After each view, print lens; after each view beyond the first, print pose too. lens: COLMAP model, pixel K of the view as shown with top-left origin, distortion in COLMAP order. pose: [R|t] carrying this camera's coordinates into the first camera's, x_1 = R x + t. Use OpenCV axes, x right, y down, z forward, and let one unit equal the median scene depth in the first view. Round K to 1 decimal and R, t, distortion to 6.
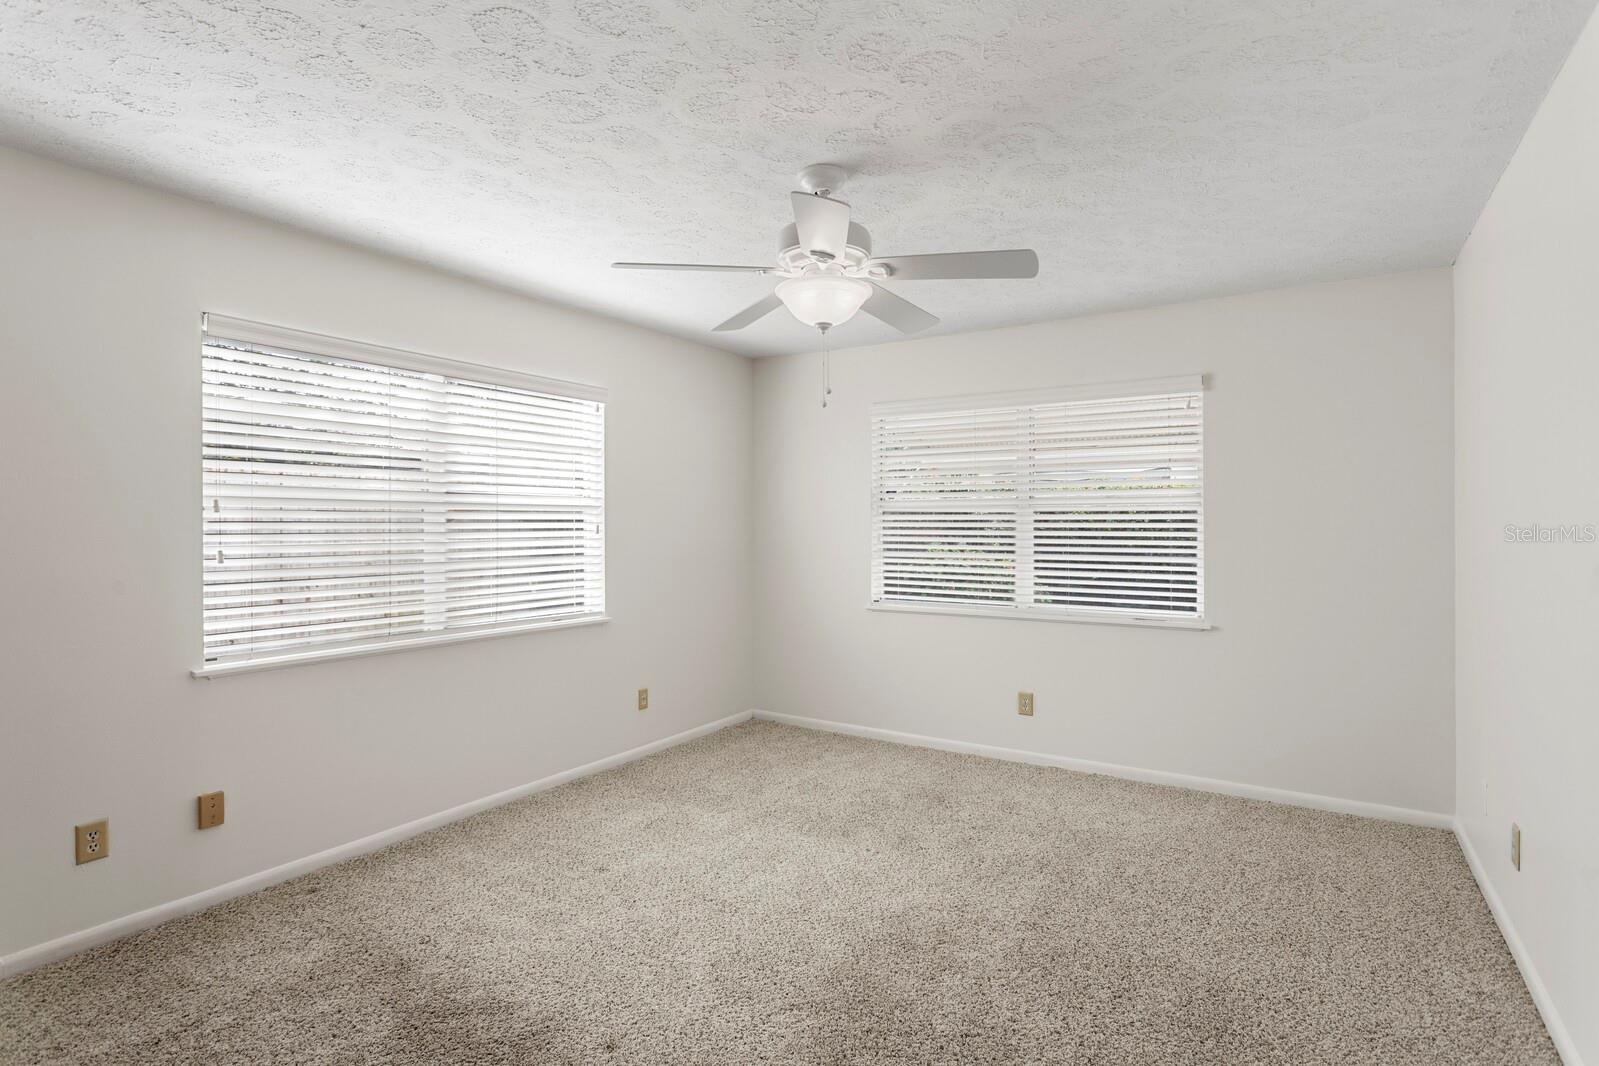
lens RADIAL K [[846.5, 0, 799.5], [0, 846.5, 533.0], [0, 0, 1]] dist [0.002773, 0.000860]
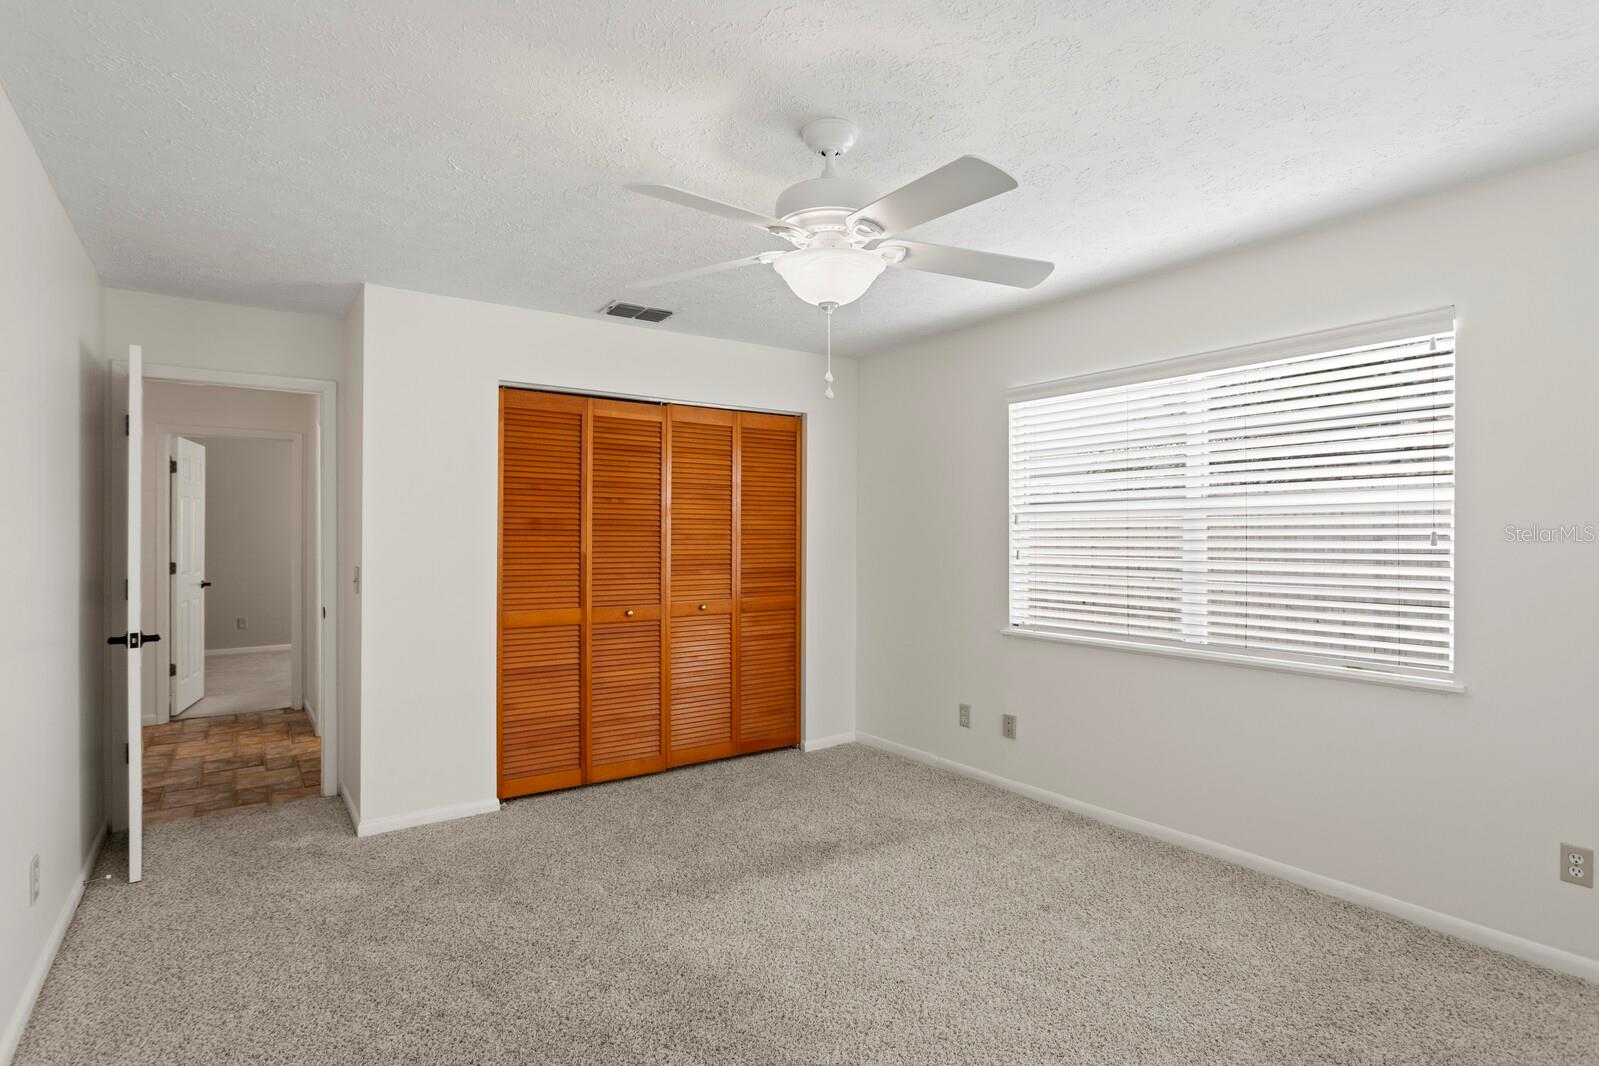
lens RADIAL K [[877.9, 0, 799.5], [0, 877.9, 533.0], [0, 0, 1]] dist [-0.004411, -0.000780]
pose [[-0.432353, 0.004503, -0.901693, 0.739382], [-0.001271, 0.999983, 0.005604, -0.015636], [0.901704, 0.003569, -0.432340, 1.168327]]
